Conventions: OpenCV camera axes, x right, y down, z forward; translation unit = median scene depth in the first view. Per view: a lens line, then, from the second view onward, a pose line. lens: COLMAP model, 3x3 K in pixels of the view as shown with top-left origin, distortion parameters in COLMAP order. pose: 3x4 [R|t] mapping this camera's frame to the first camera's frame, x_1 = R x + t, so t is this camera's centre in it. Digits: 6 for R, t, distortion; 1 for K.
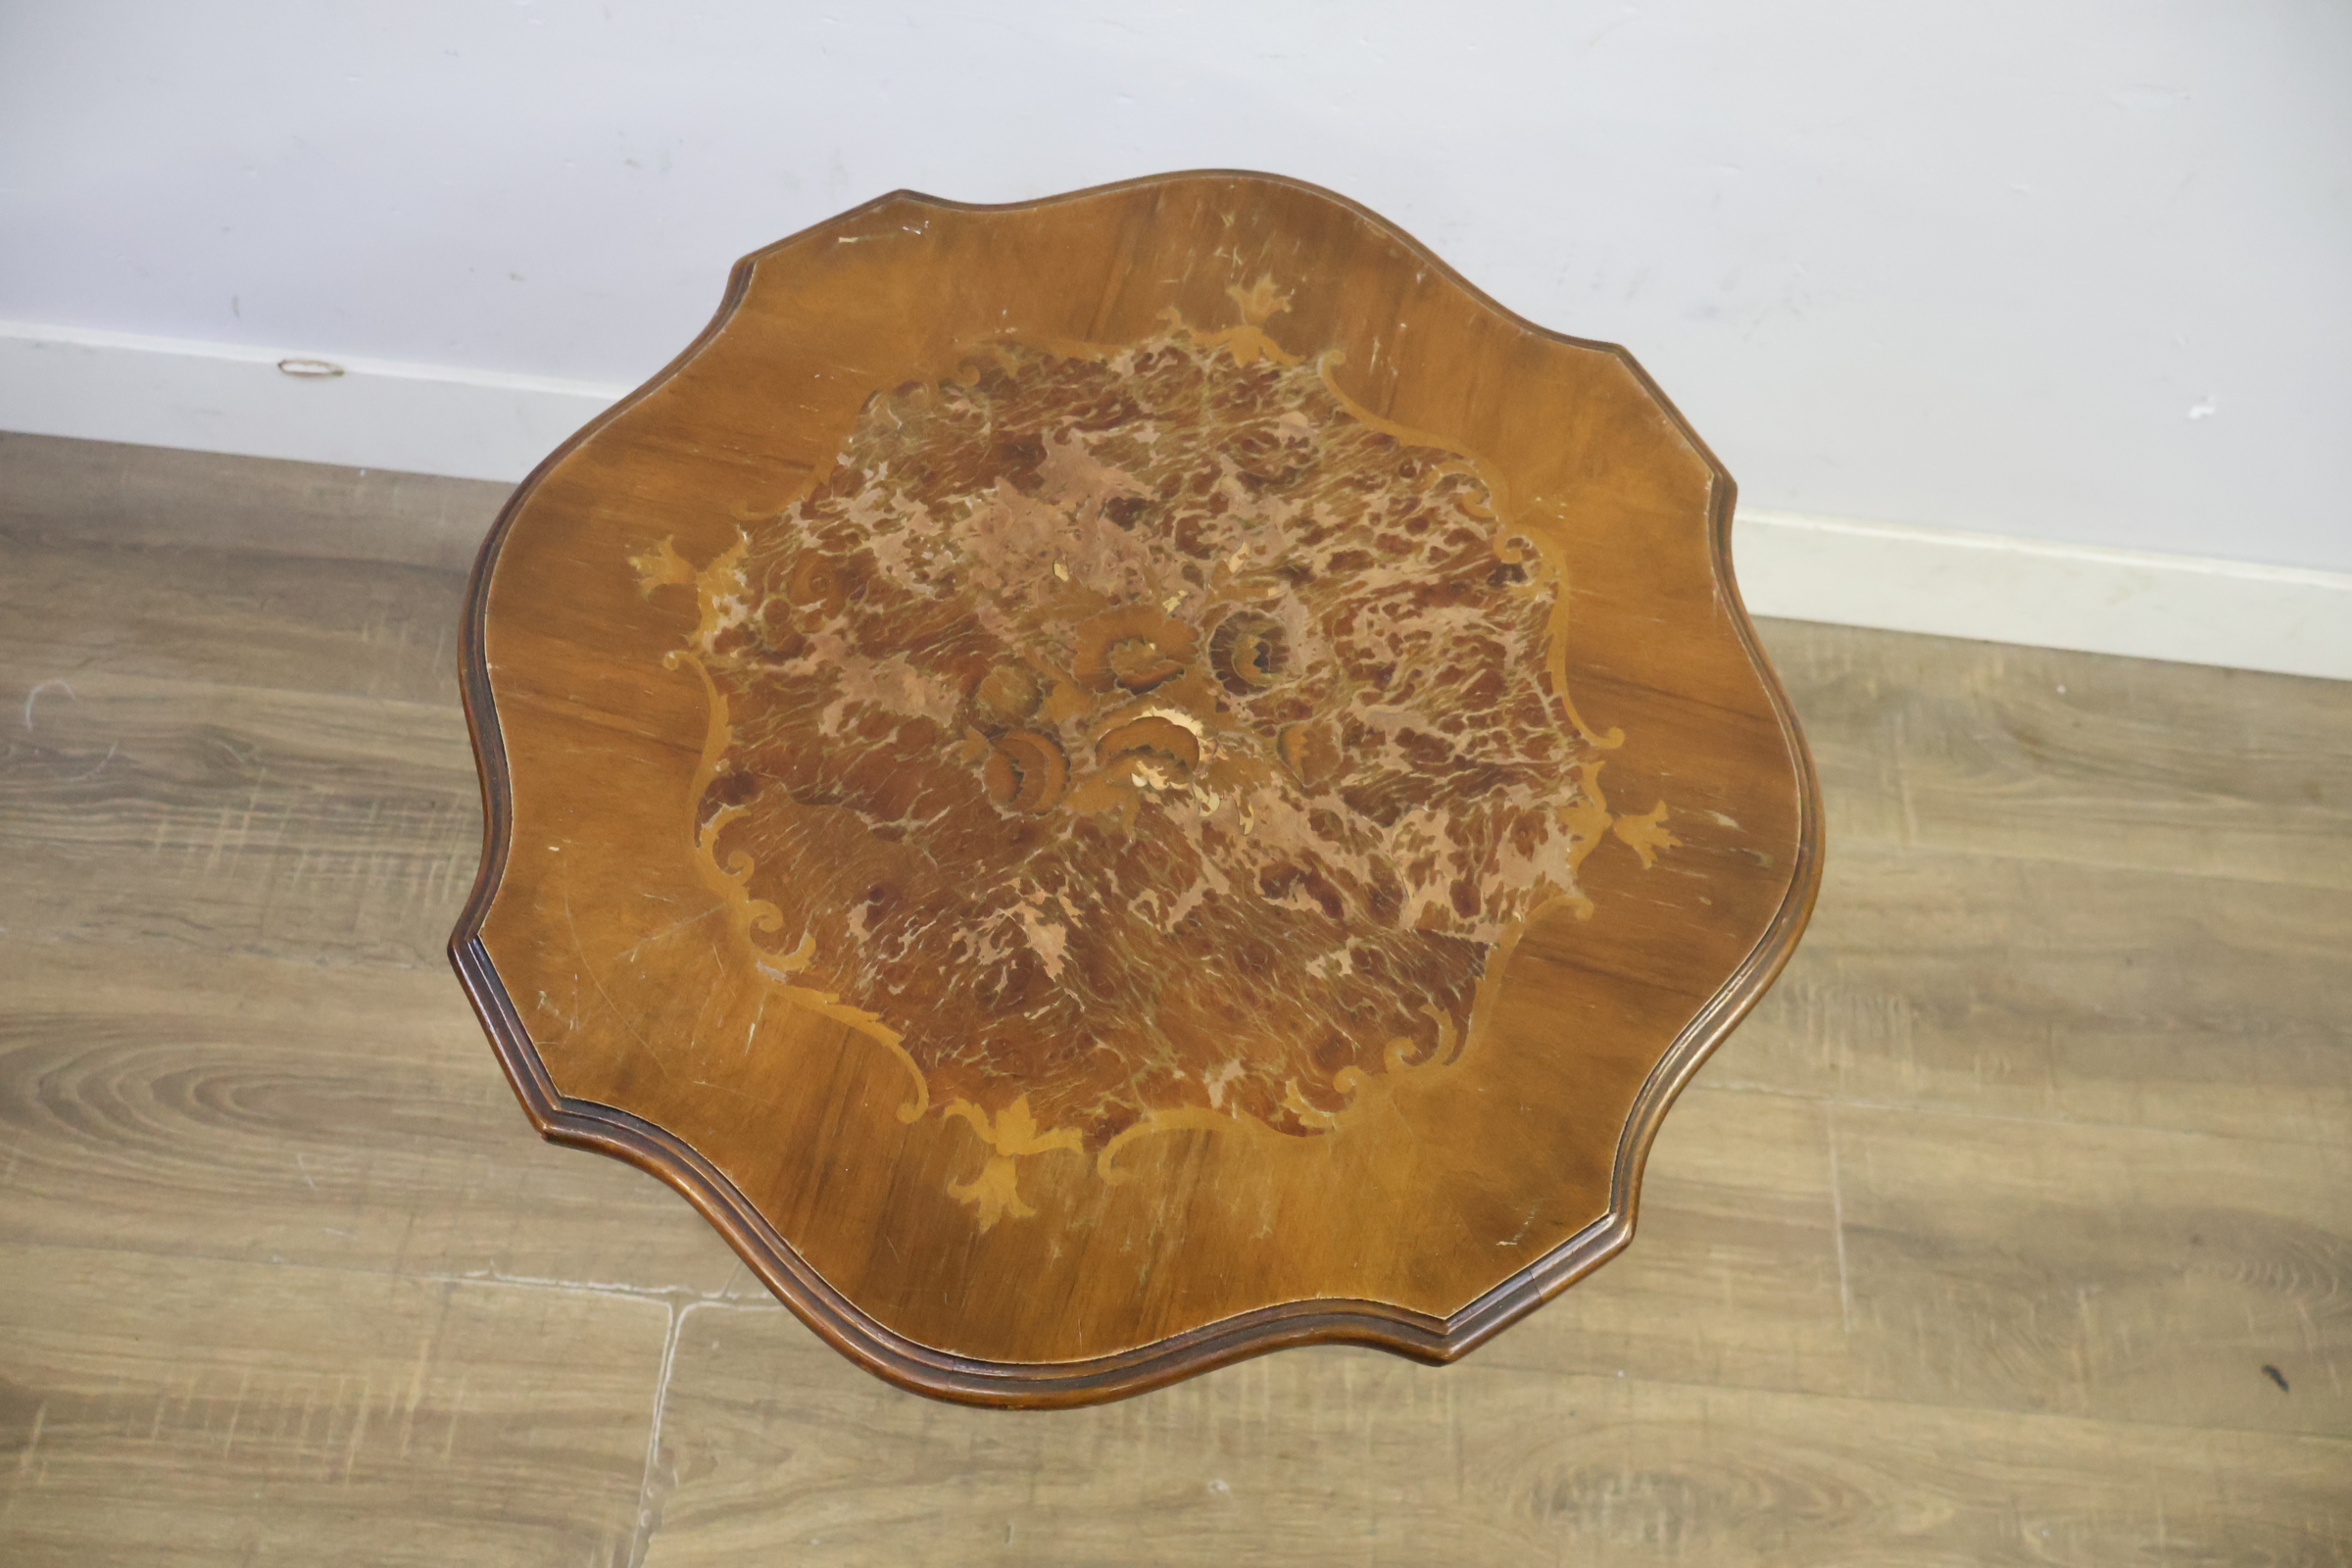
lens RADIAL K [[2005.7, 0, 1176.7], [0, 2005.7, 775.5], [0, 0, 1]] dist [0.002903, -0.005356]
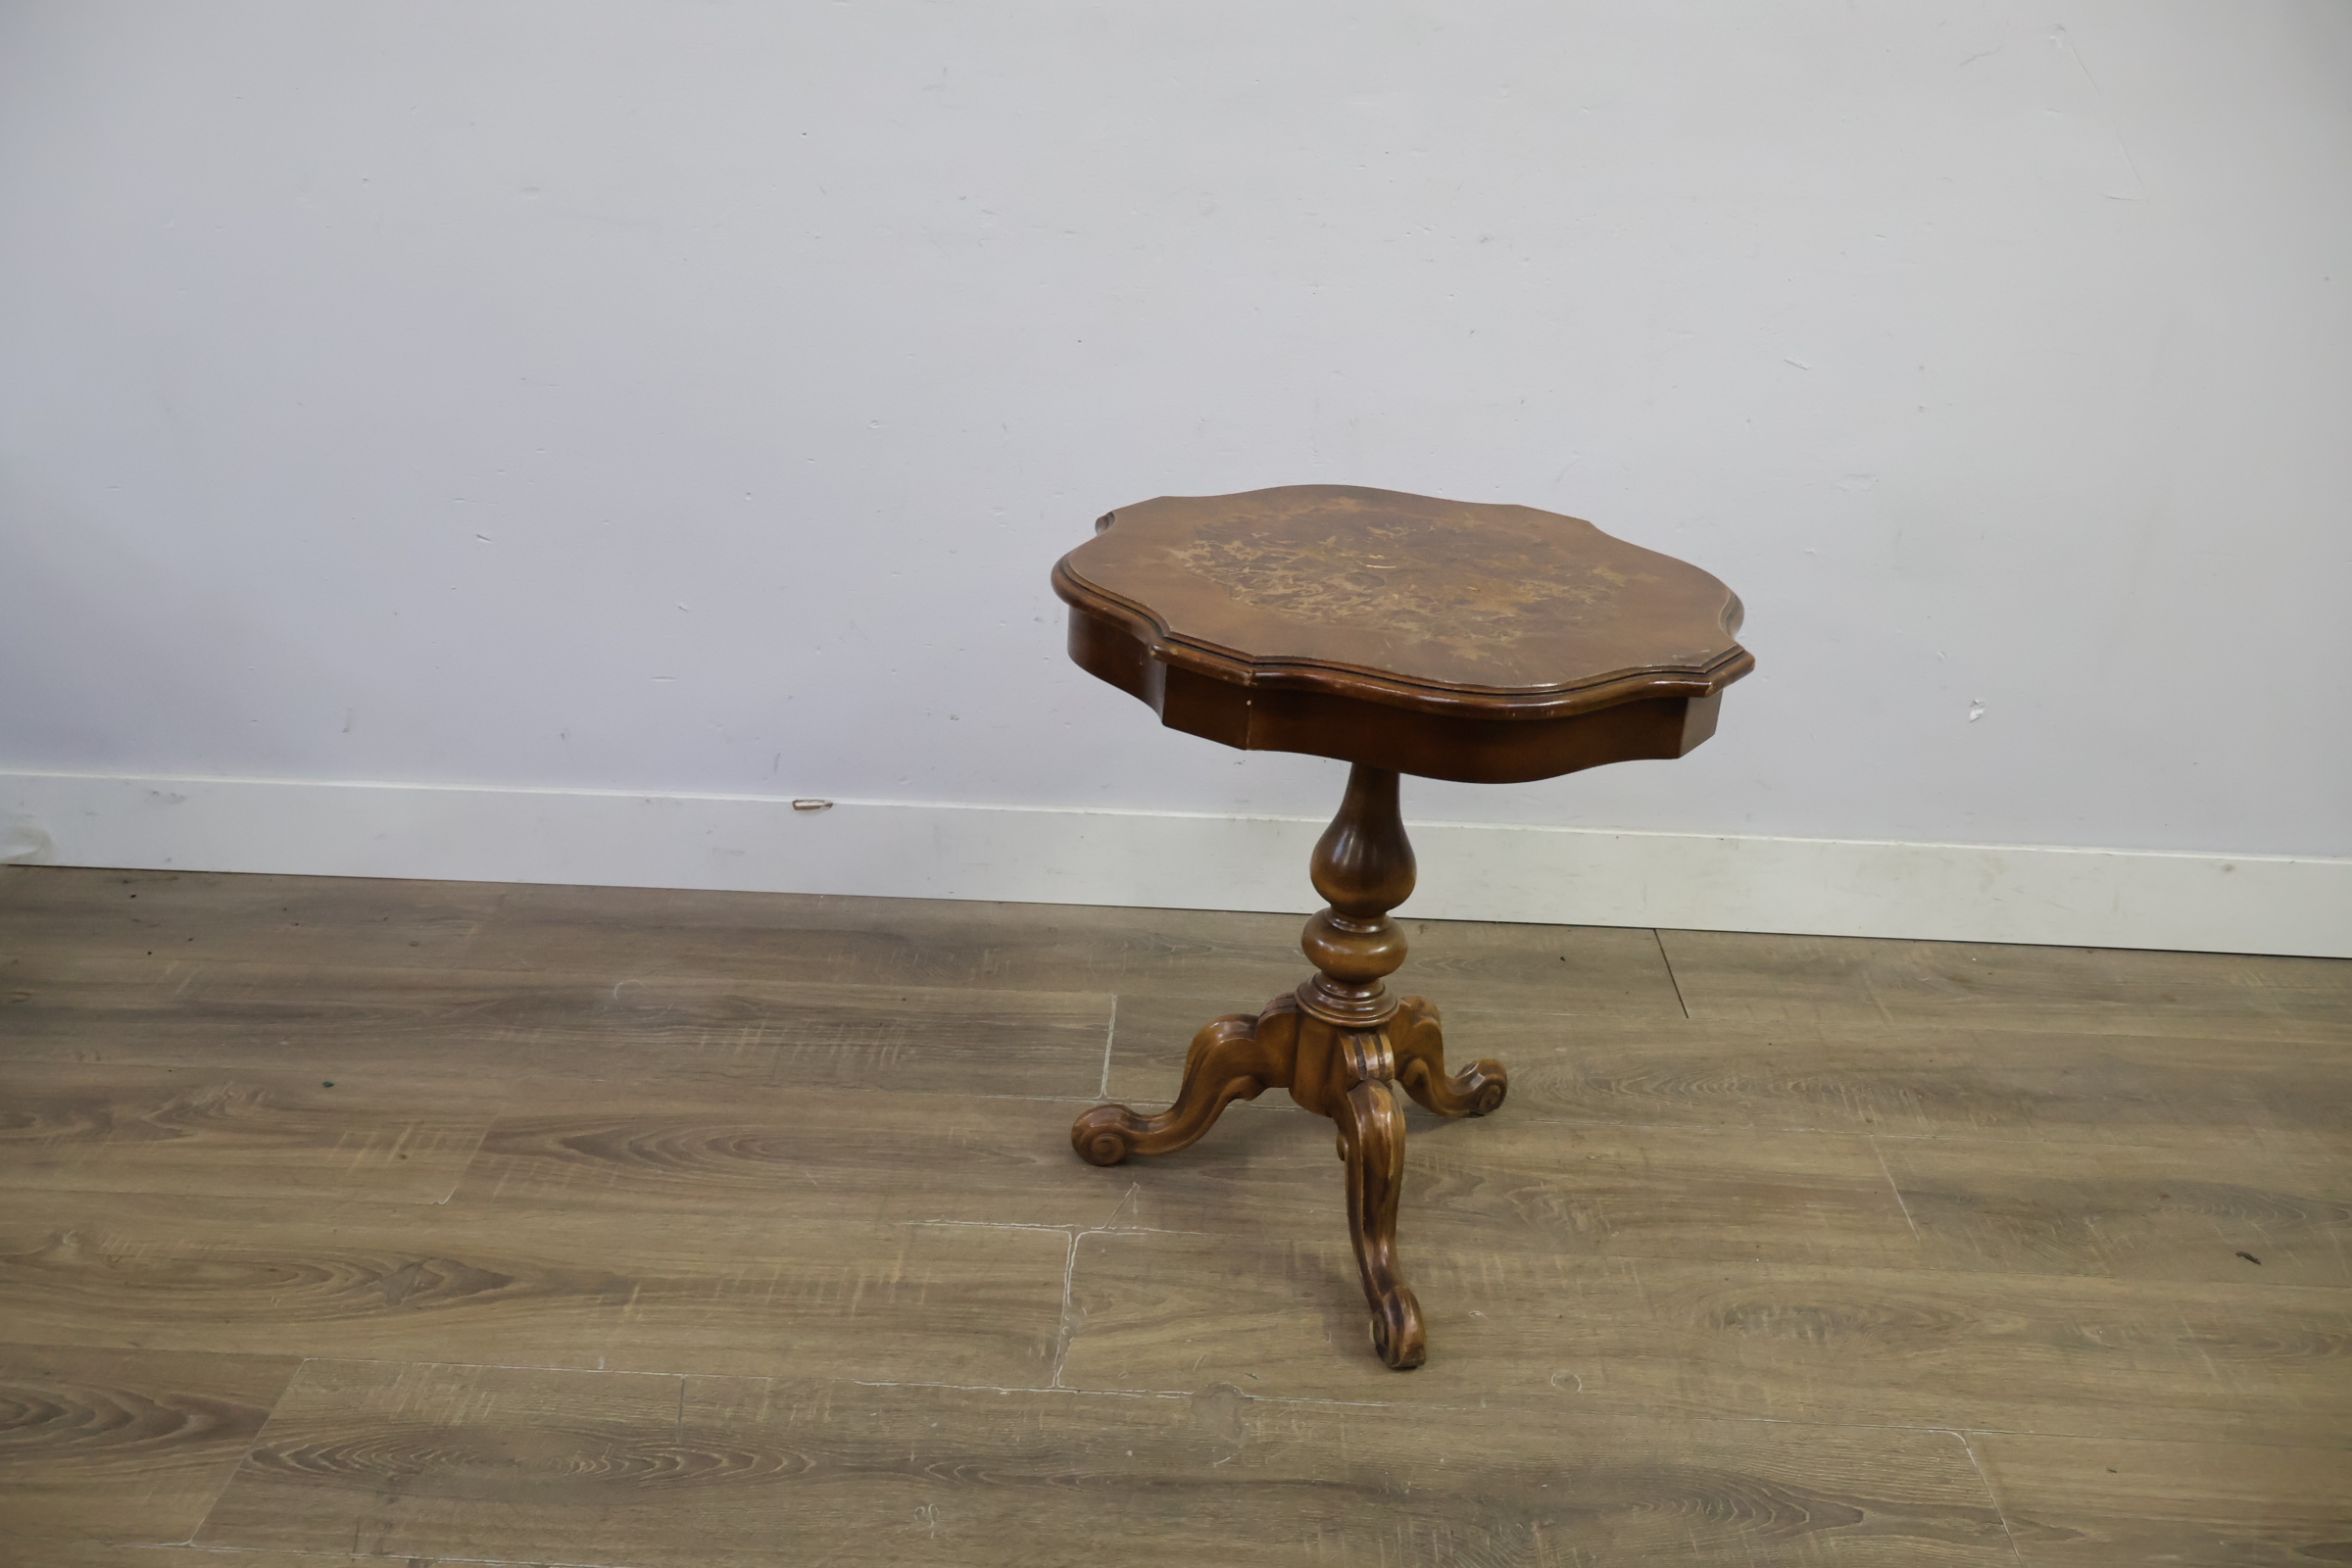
lens RADIAL K [[2009.1, 0, 1176.7], [0, 2009.1, 779.6], [0, 0, 1]] dist [0.004540, 0.005623]
pose [[0.997564, -0.069713, 0.002642, -0.163205], [0.056482, 0.784835, -0.617125, 0.915864], [0.040948, 0.615771, 0.786860, -0.313410]]
